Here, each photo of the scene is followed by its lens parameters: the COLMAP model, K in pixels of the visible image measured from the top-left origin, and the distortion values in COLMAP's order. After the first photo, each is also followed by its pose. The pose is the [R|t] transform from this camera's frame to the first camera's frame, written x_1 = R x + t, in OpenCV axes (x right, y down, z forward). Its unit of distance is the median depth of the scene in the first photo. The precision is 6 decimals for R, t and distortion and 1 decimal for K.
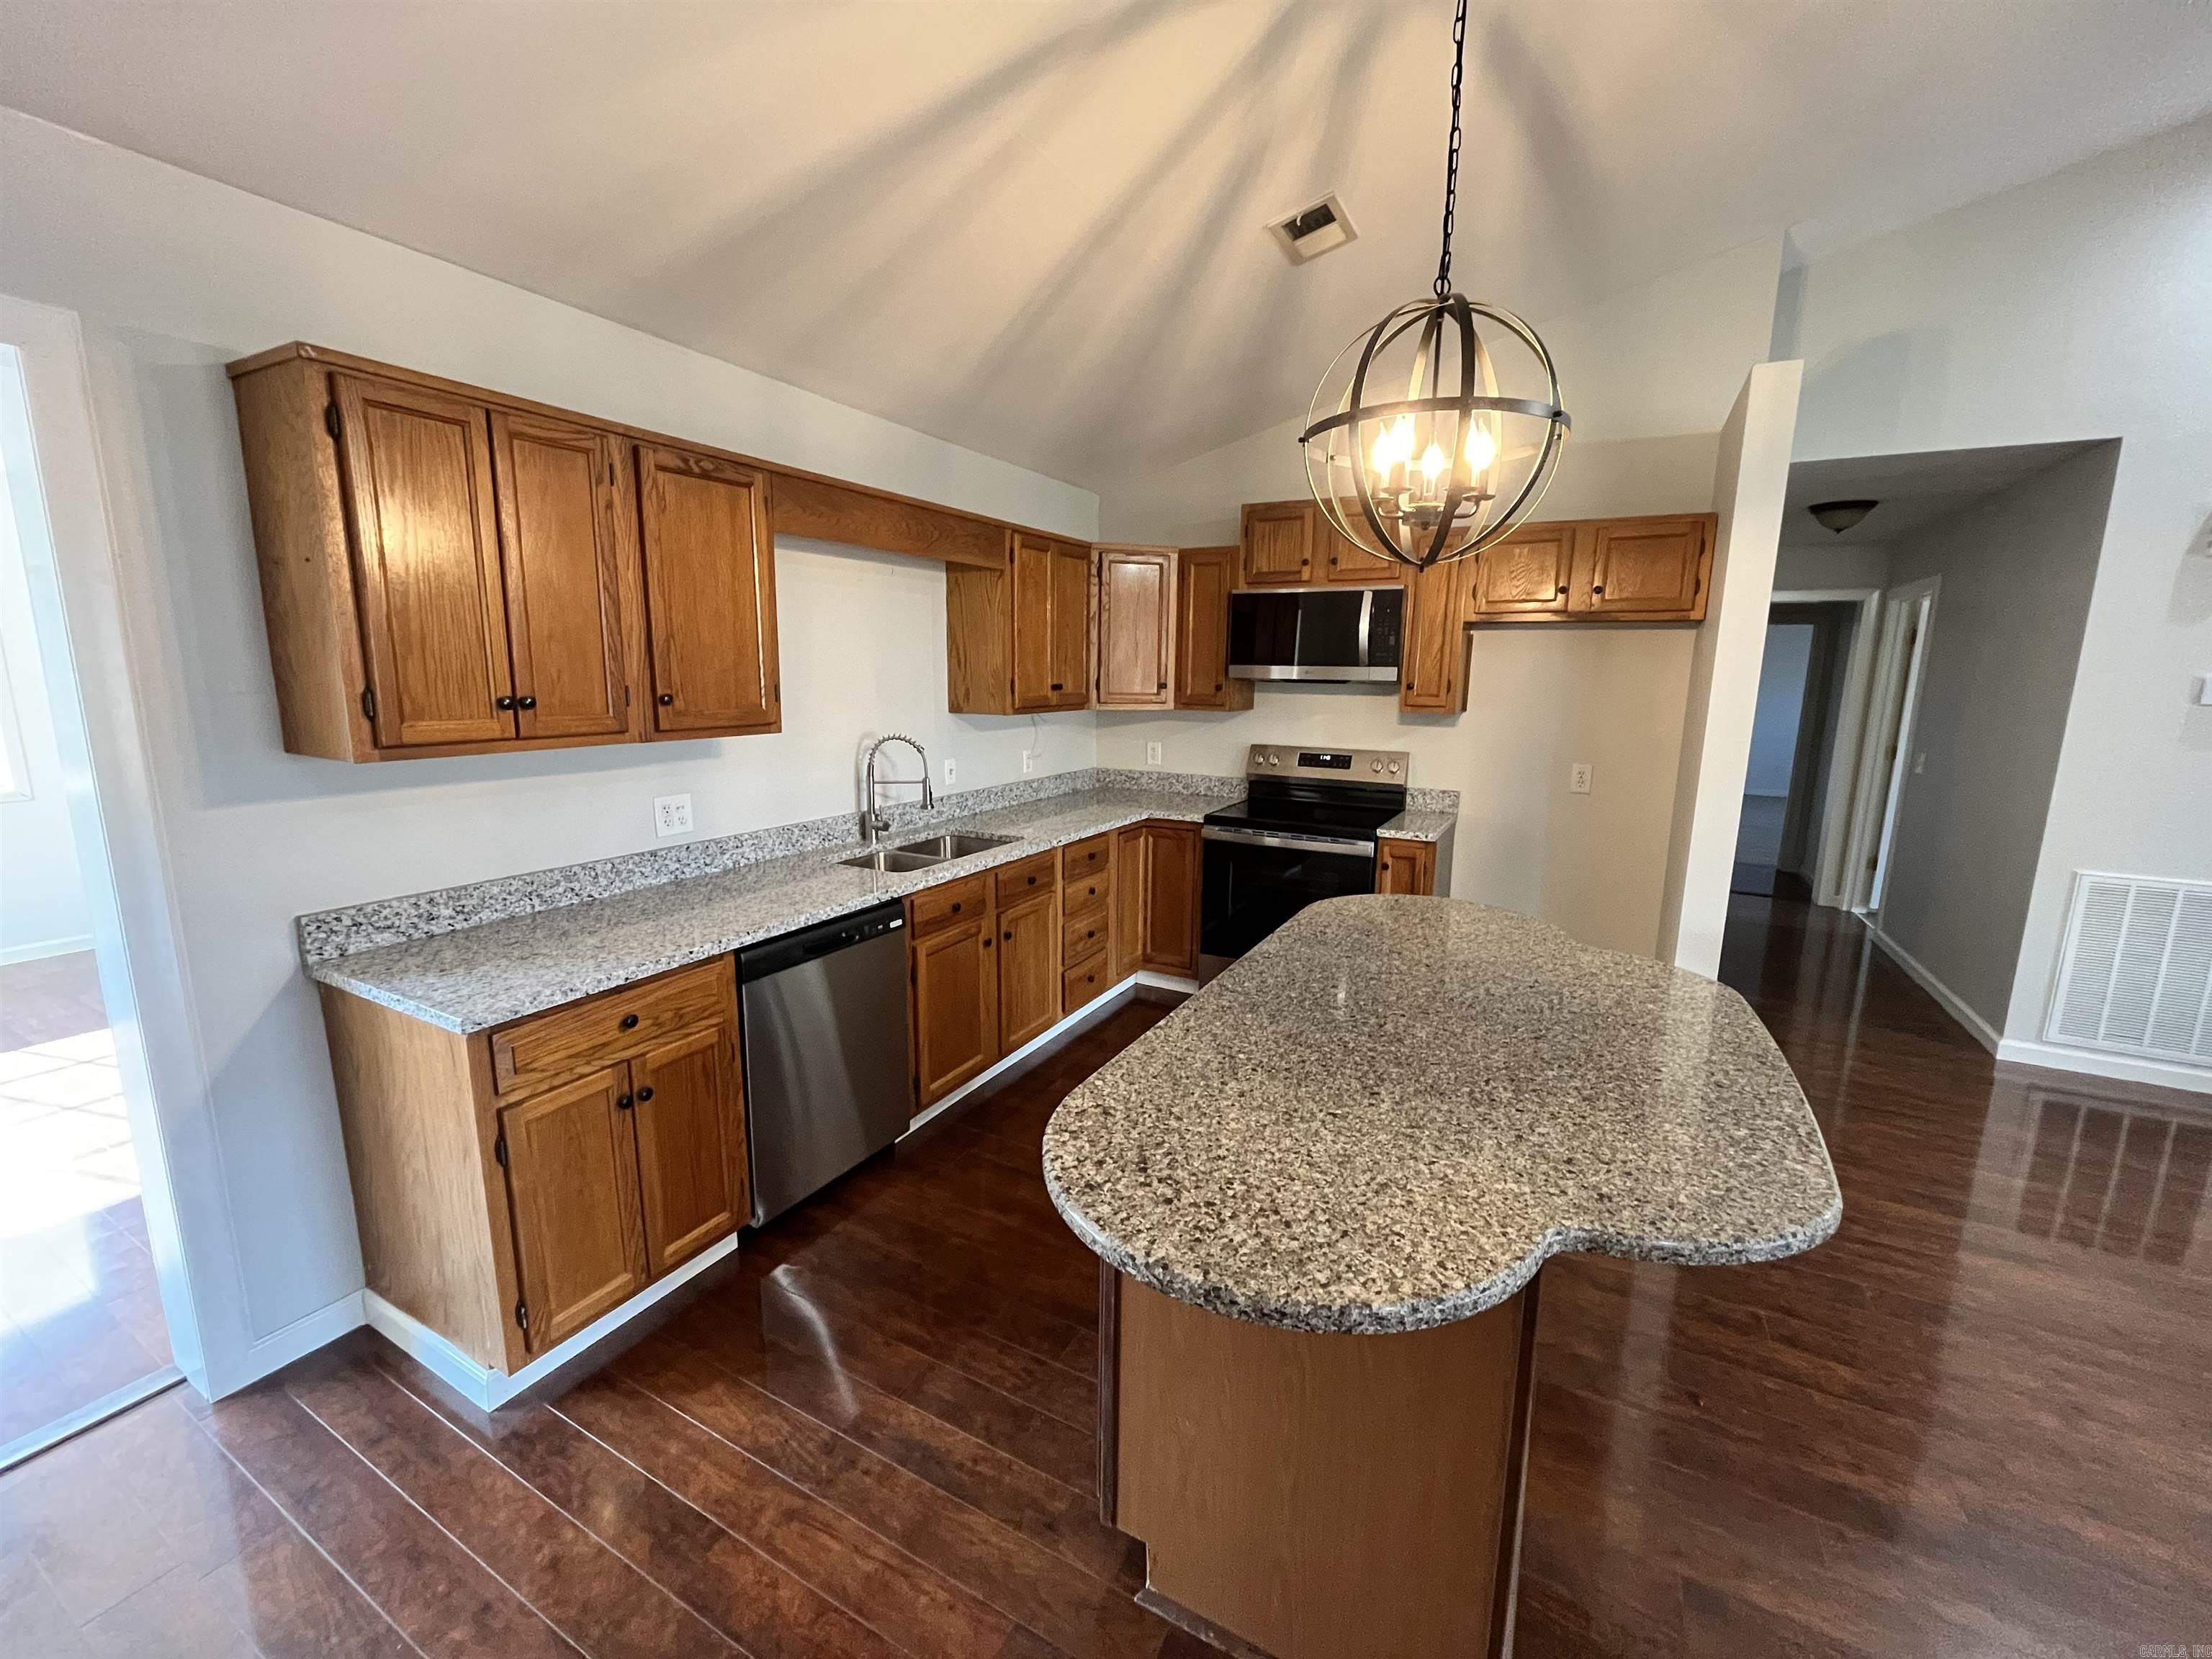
lens RADIAL K [[893.2, 0, 1102.6], [0, 893.2, 829.1], [0, 0, 1]] dist [-0.002949, 0.000198]
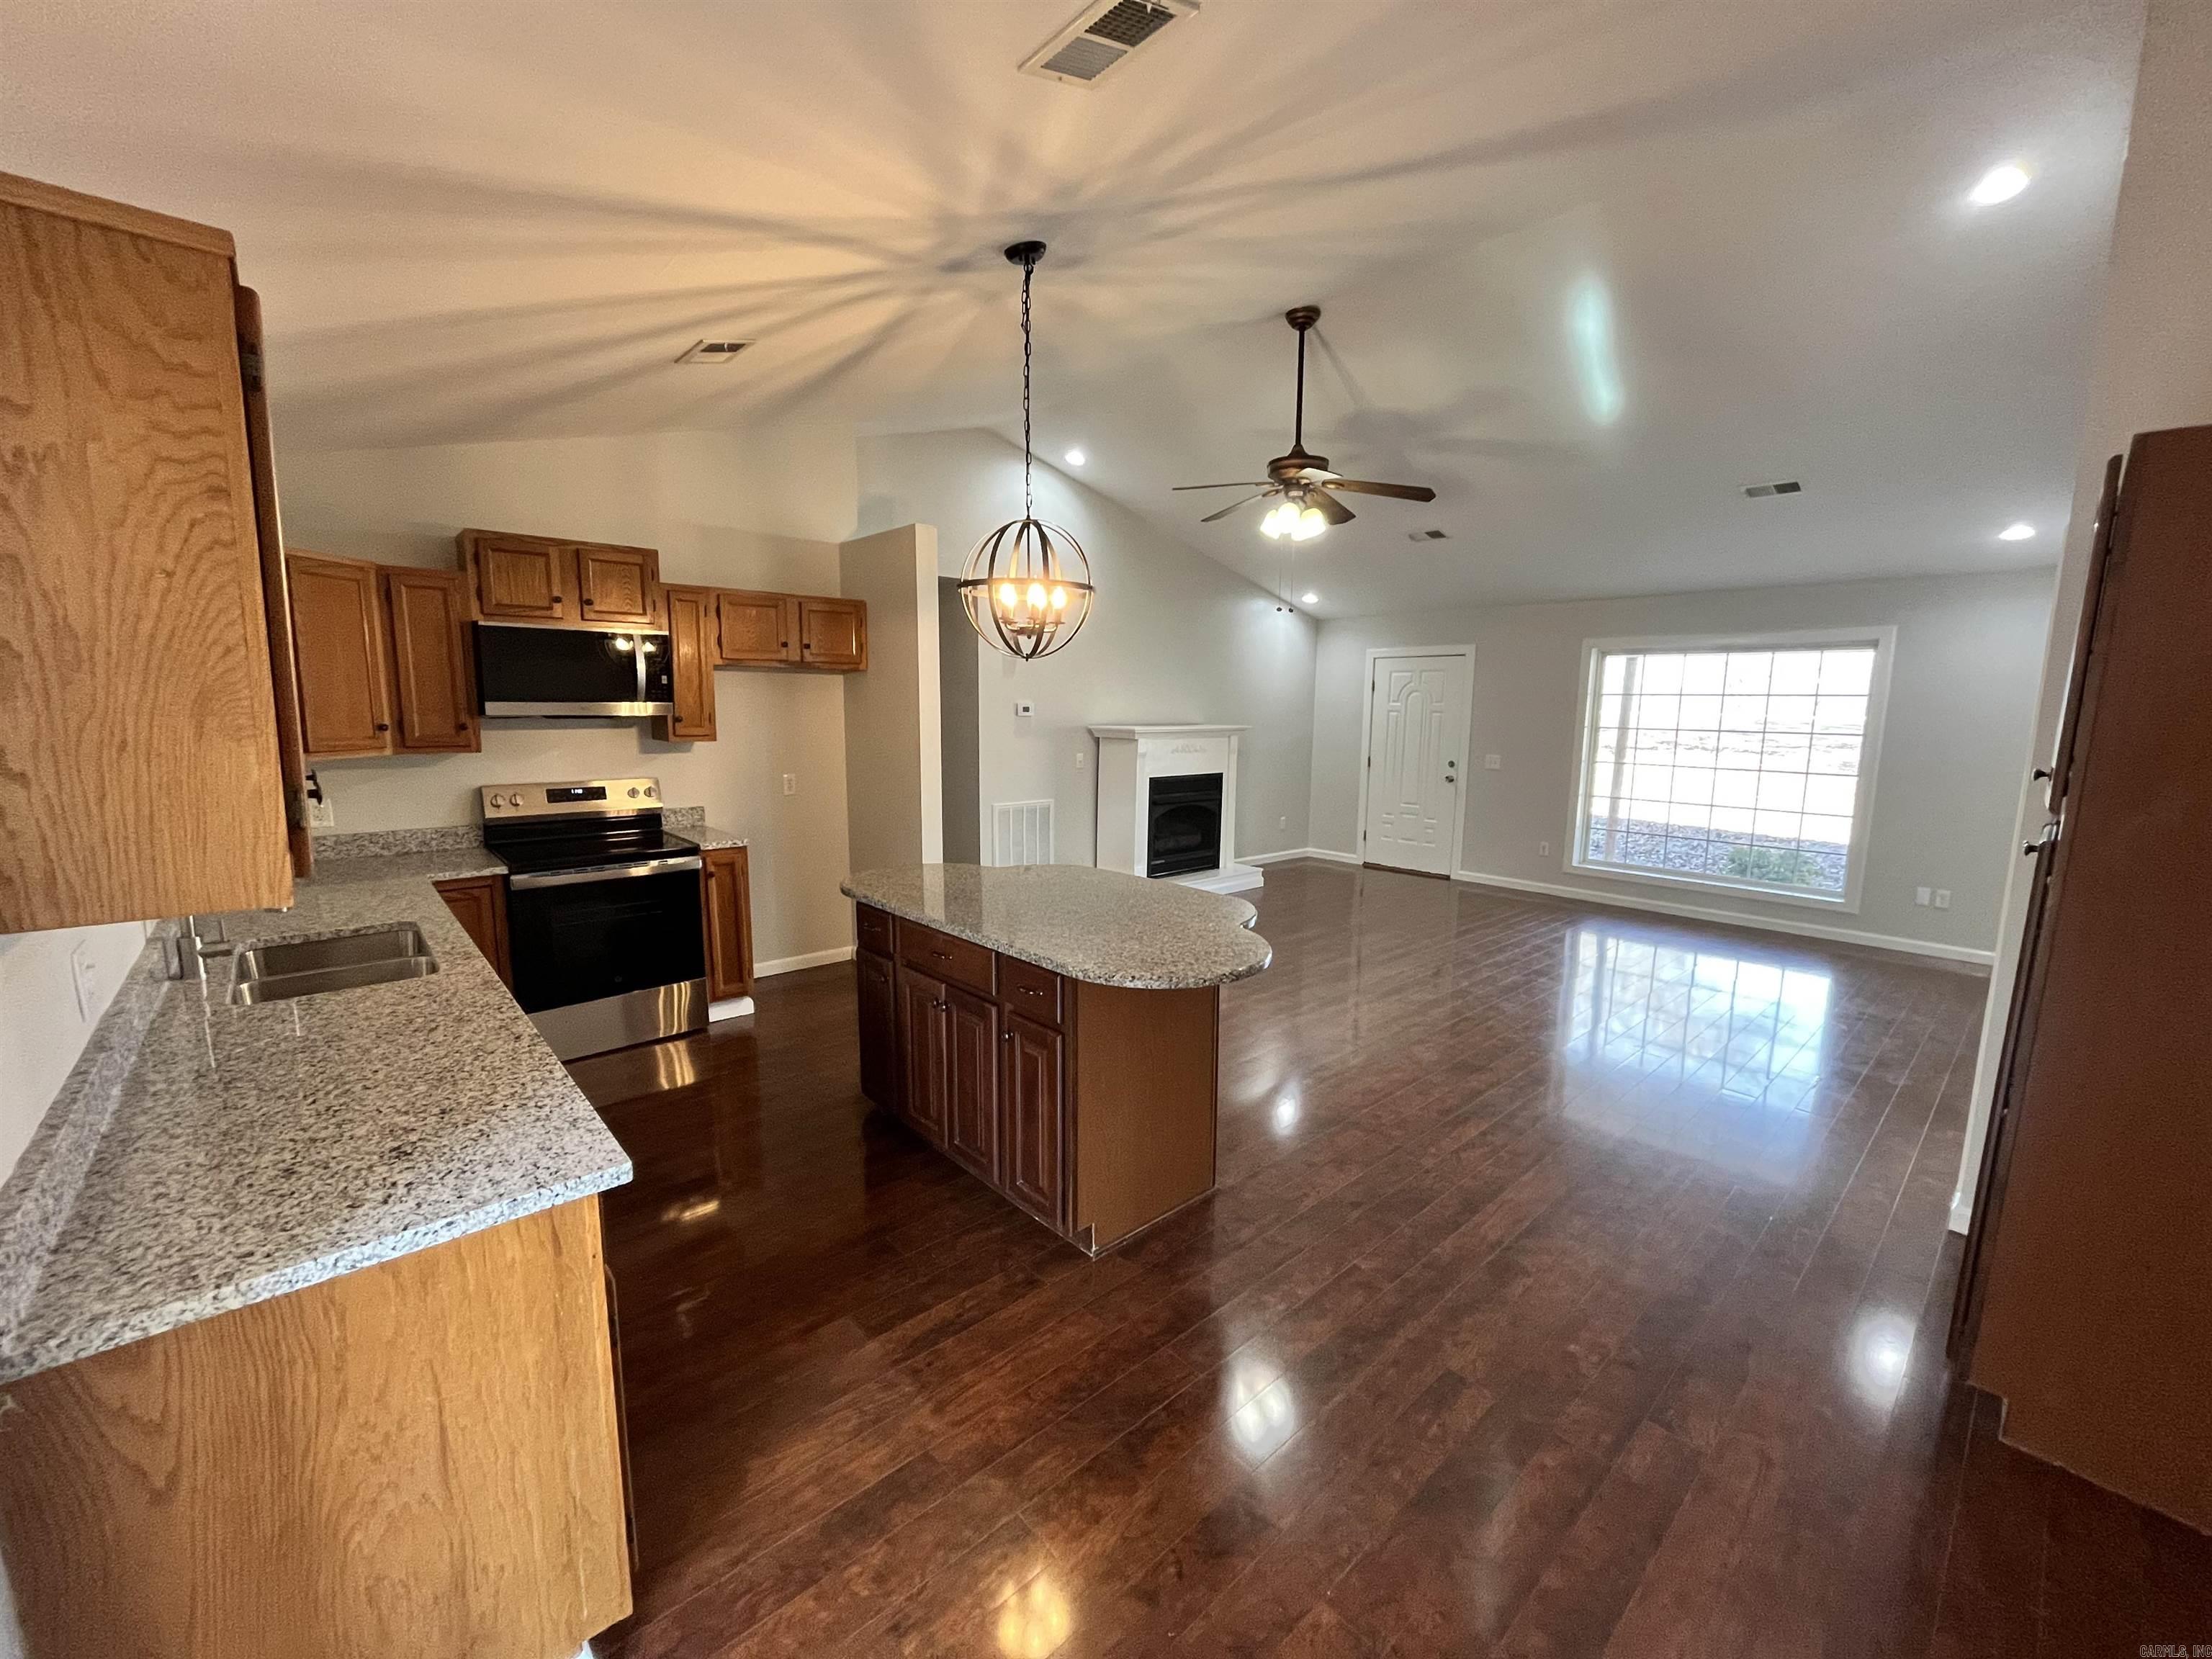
lens RADIAL K [[893.2, 0, 1106.5], [0, 893.2, 824.7], [0, 0, 1]] dist [-0.002949, 0.000198]
pose [[0.328165, -0.141676, 0.933936, -0.612490], [0.161867, 0.982499, 0.092166, -0.047787], [-0.930649, 0.120928, 0.345354, 0.120858]]
